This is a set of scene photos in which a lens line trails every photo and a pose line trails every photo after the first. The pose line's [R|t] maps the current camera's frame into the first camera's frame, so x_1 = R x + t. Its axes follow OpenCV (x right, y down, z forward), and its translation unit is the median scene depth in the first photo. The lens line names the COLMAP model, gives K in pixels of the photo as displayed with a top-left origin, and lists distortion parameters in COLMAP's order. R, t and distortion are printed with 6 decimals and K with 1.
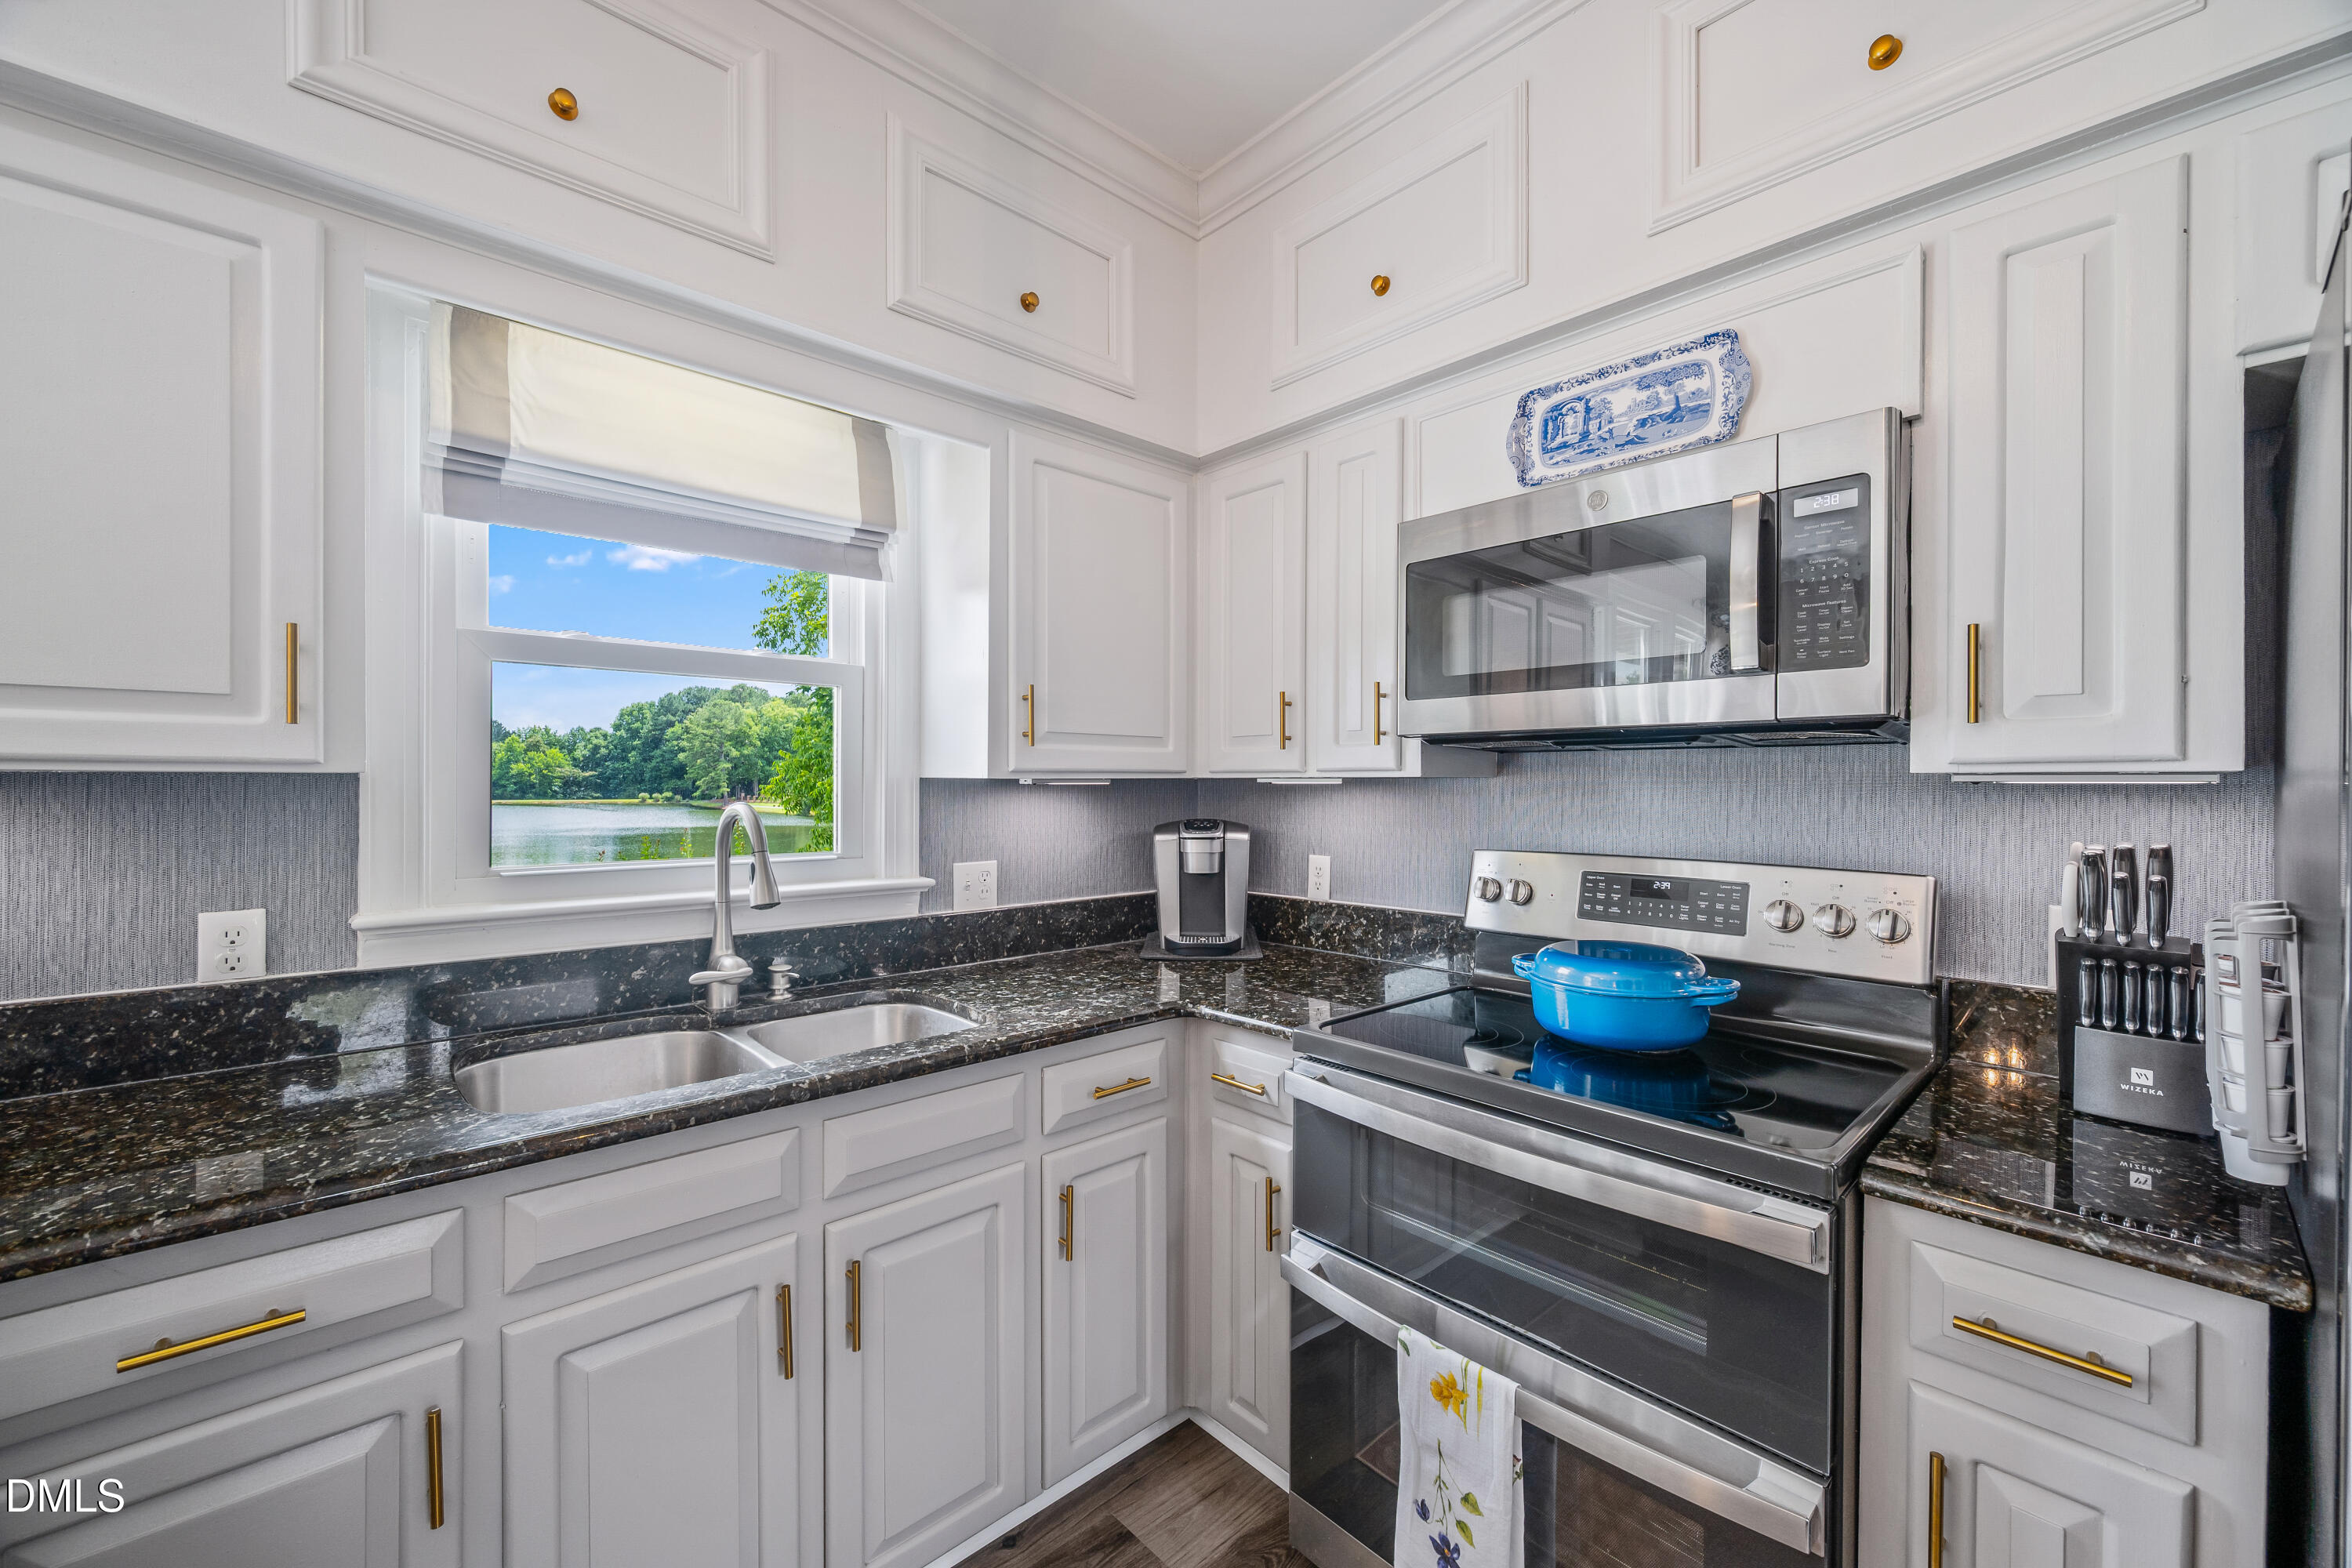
lens RADIAL K [[902.7, 0, 1164.3], [0, 902.7, 788.3], [0, 0, 1]] dist [-0.002637, -0.000300]
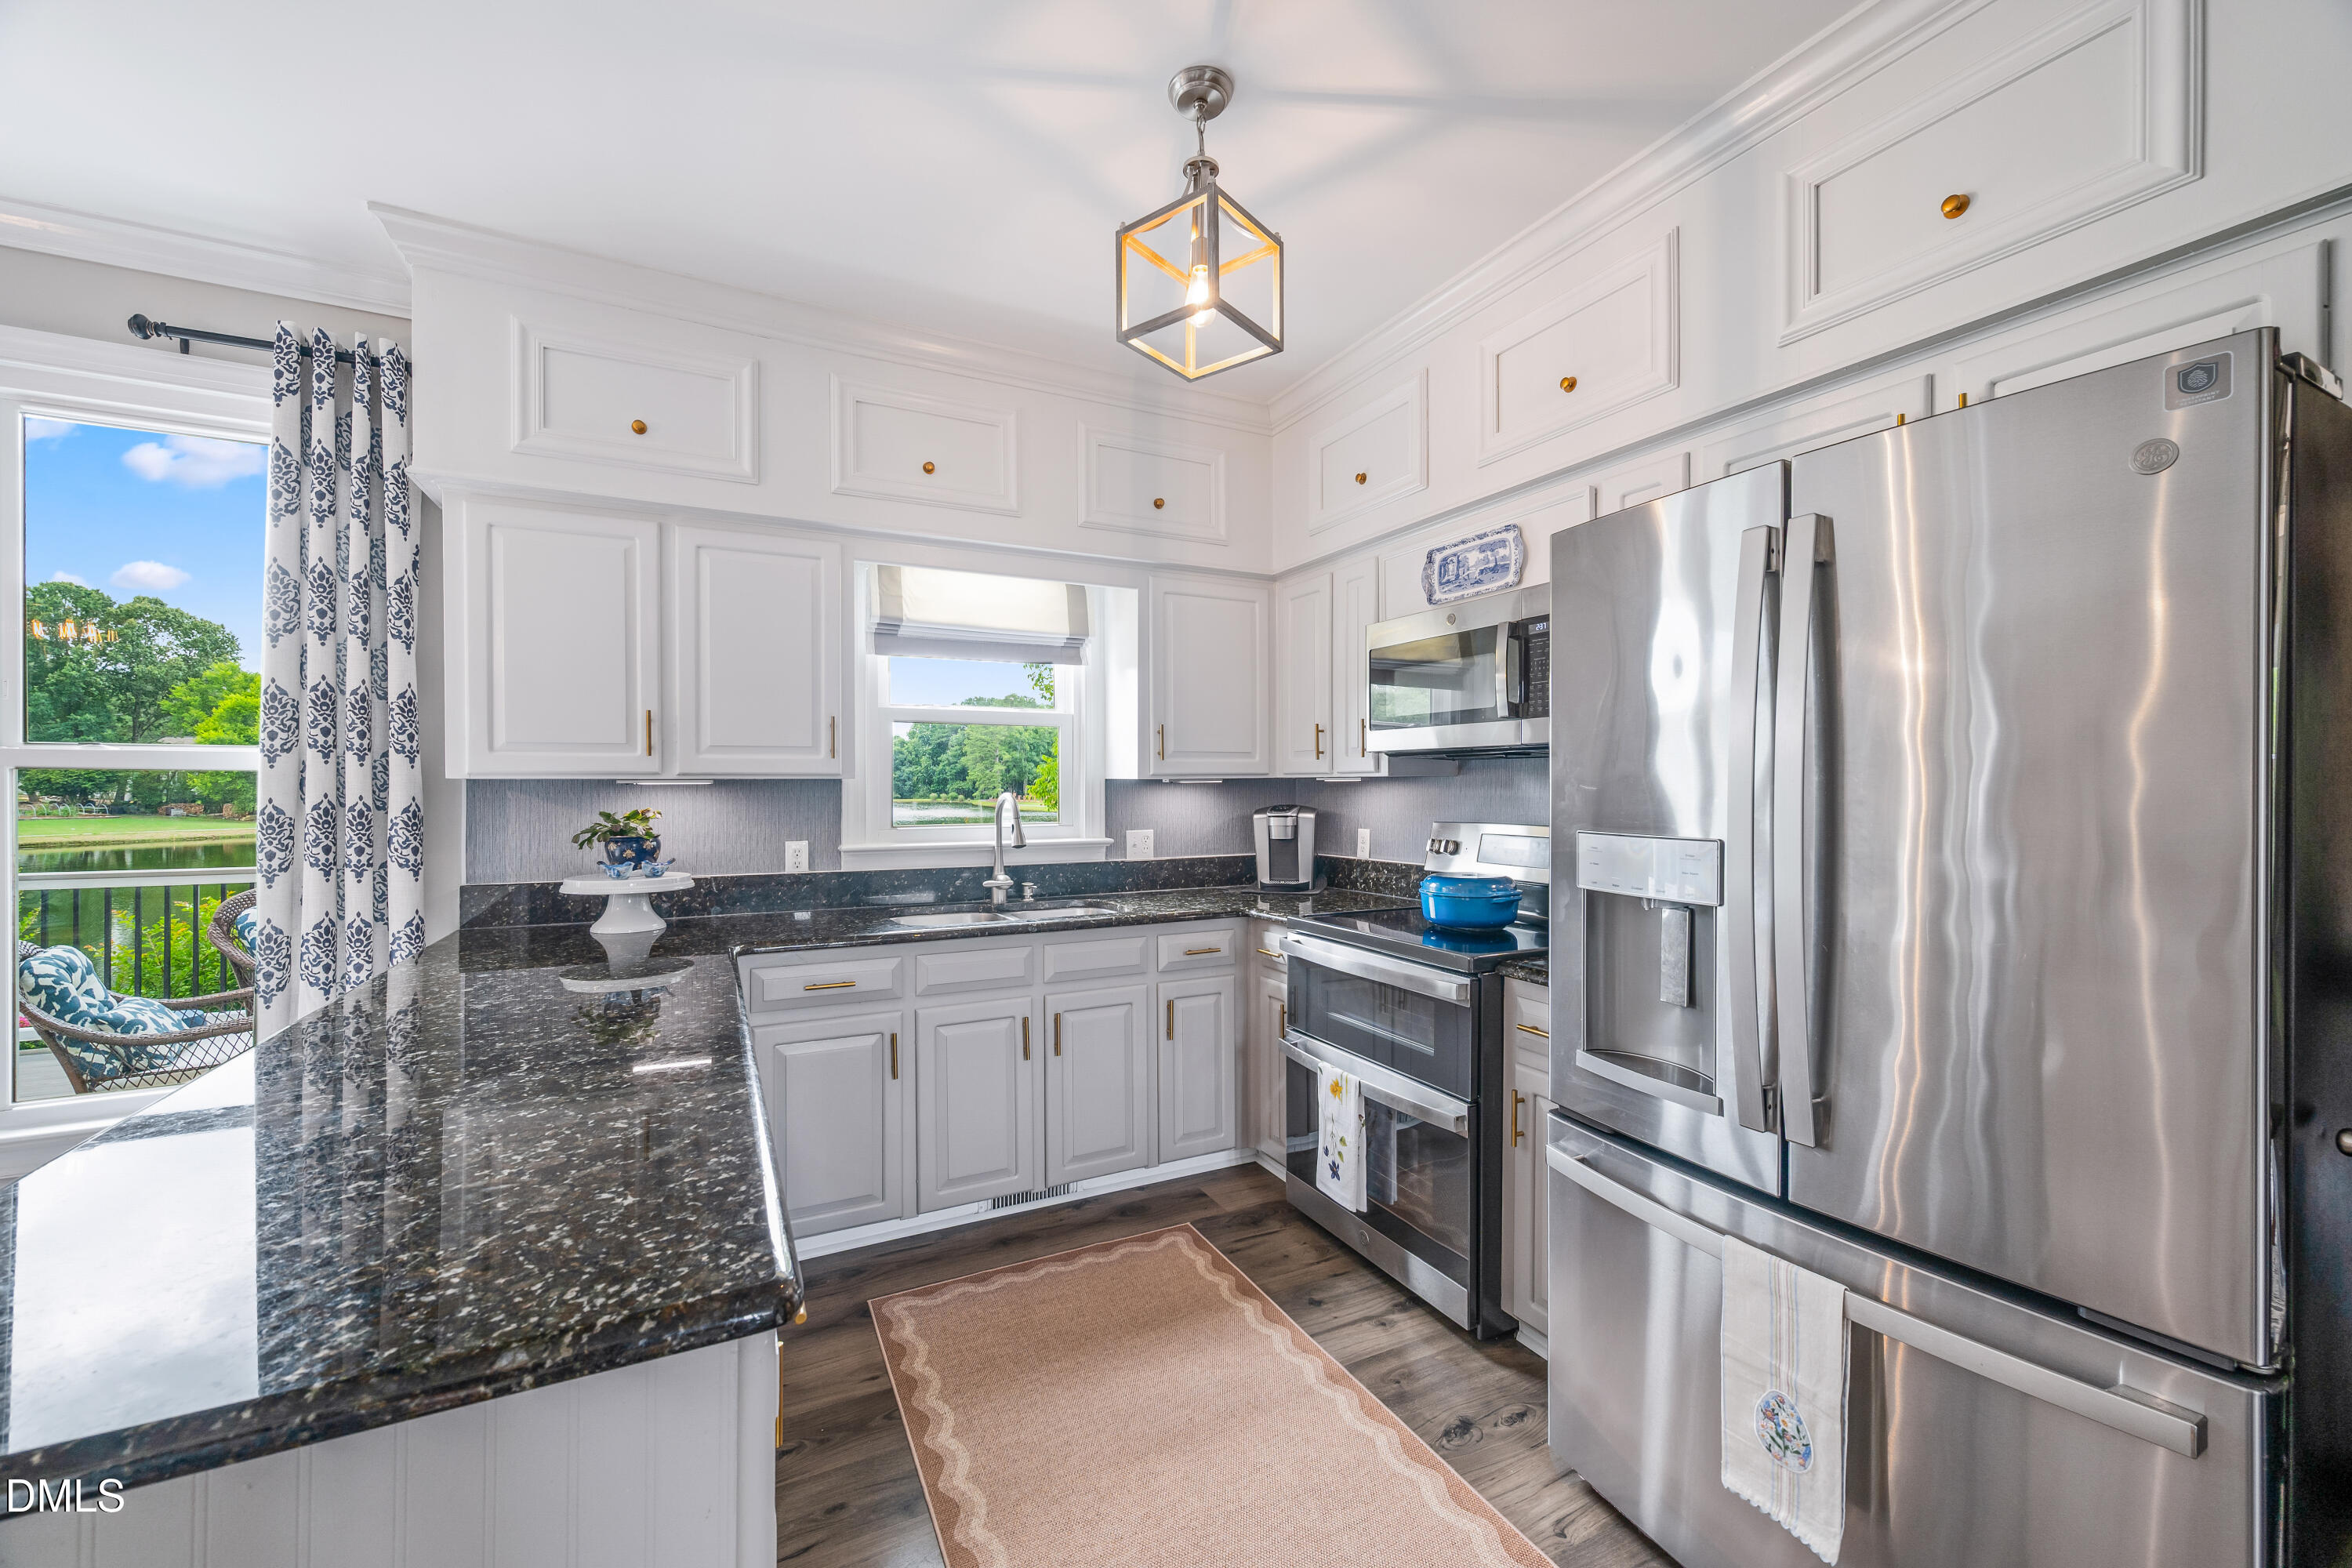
lens RADIAL K [[902.7, 0, 1164.3], [0, 902.7, 788.3], [0, 0, 1]] dist [-0.002637, -0.000300]
pose [[0.963077, -0.004230, -0.269192, 0.336661], [0.004488, 0.999990, 0.000342, 0.006785], [0.269188, -0.001538, 0.963086, -0.691590]]
